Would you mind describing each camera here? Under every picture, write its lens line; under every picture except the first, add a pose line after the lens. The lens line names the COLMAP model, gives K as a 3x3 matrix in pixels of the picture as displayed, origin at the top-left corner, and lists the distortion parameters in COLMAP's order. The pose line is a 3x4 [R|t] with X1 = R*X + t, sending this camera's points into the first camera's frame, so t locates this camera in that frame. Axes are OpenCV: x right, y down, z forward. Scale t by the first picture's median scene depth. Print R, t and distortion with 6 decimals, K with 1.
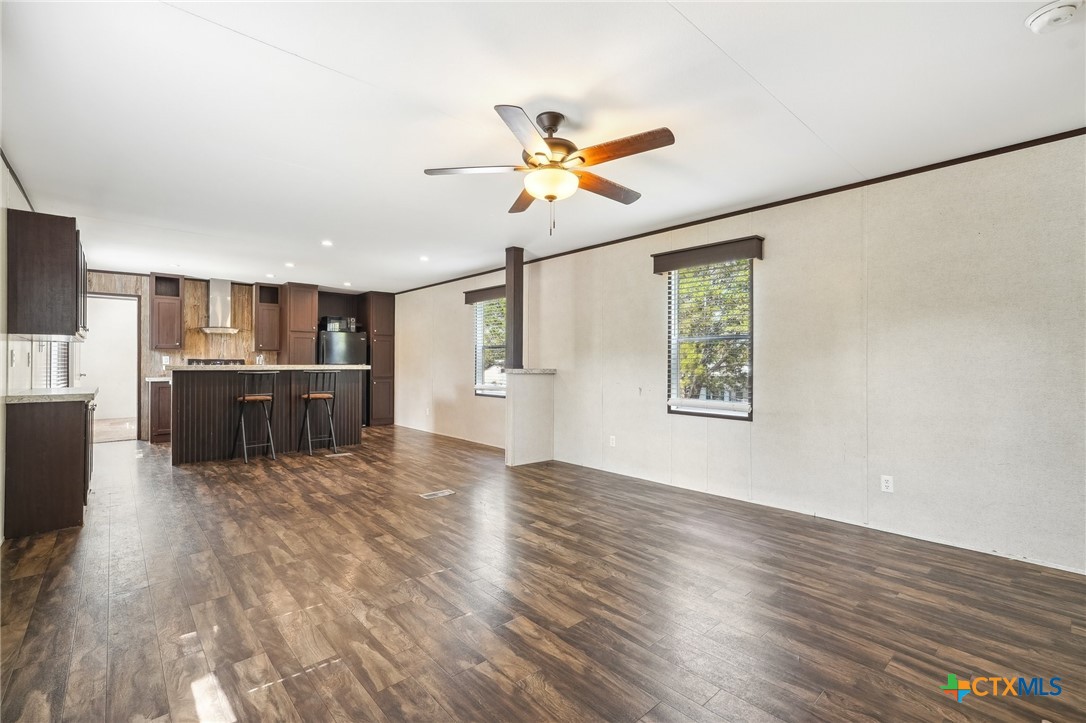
lens RADIAL K [[488.6, 0, 547.4], [0, 488.6, 335.2], [0, 0, 1]] dist [-0.019641, 0.000173]
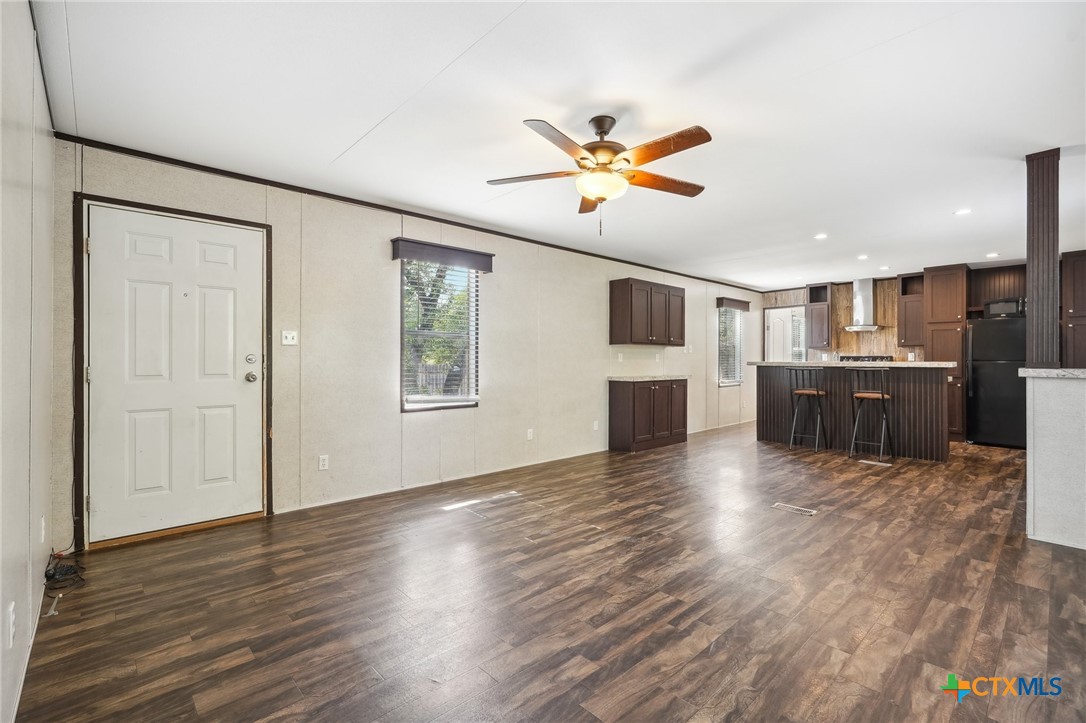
lens RADIAL K [[482.7, 0, 551.6], [0, 482.7, 362.1], [0, 0, 1]] dist [-0.002248, 0.000308]
pose [[0.019591, 0.004320, -0.999799, 0.345015], [0.058987, 0.998244, 0.005469, 0.017228], [0.998066, -0.059083, 0.019302, 0.301793]]
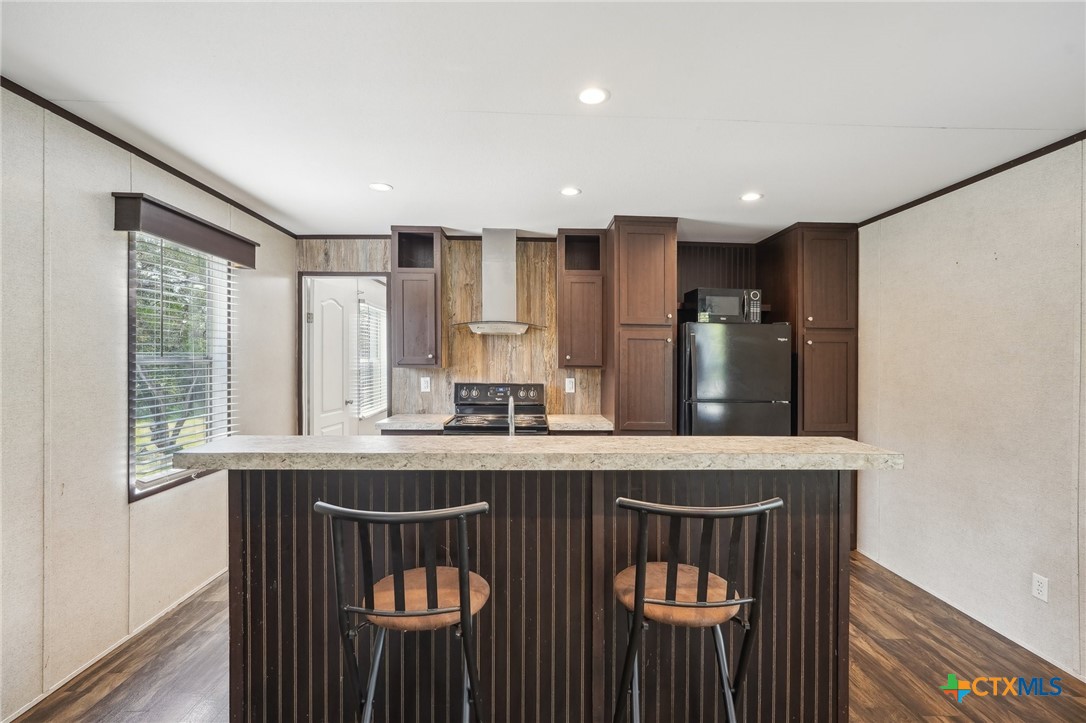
lens RADIAL K [[487.7, 0, 543.0], [0, 487.7, 361.5], [0, 0, 1]] dist [0.000229, 0.000223]
pose [[0.760473, 0.009782, -0.649295, -0.296907], [0.027945, 0.998467, 0.047773, 0.001343], [0.648767, -0.054474, 0.759034, 0.623450]]
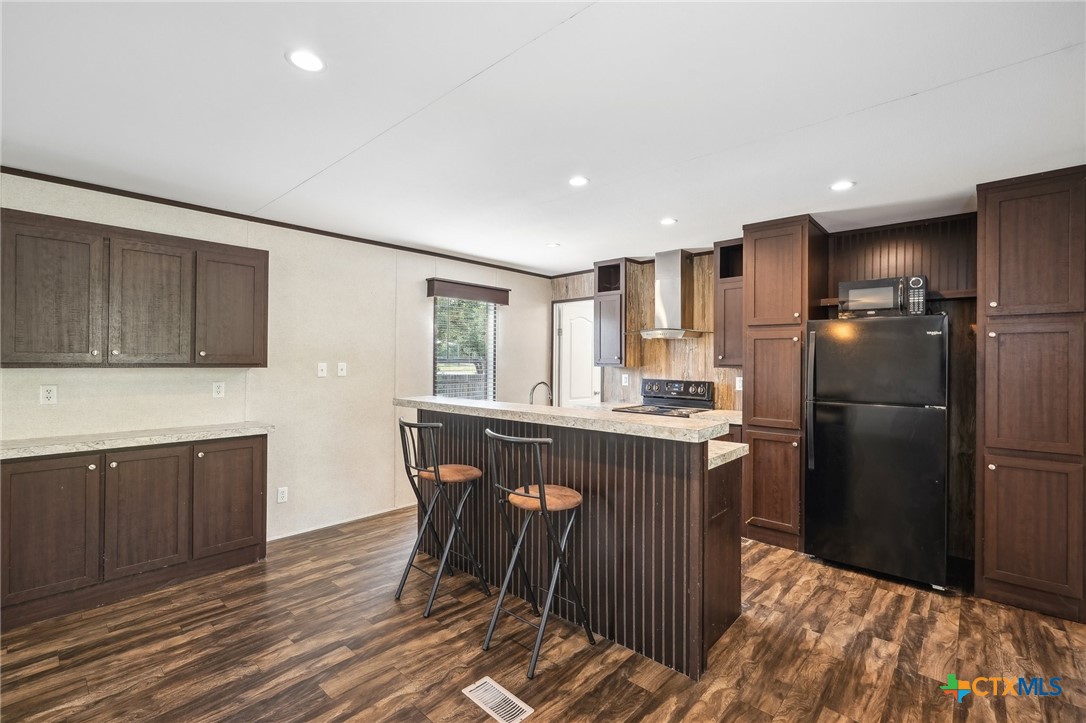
lens RADIAL K [[480.1, 0, 543.0], [0, 480.1, 361.5], [0, 0, 1]] dist [-0.002732, -0.000031]
pose [[0.093594, 0.001131, -0.995610, -0.076644], [0.052935, 0.998579, 0.006110, 0.012579], [0.994202, -0.053274, 0.093402, 0.770983]]
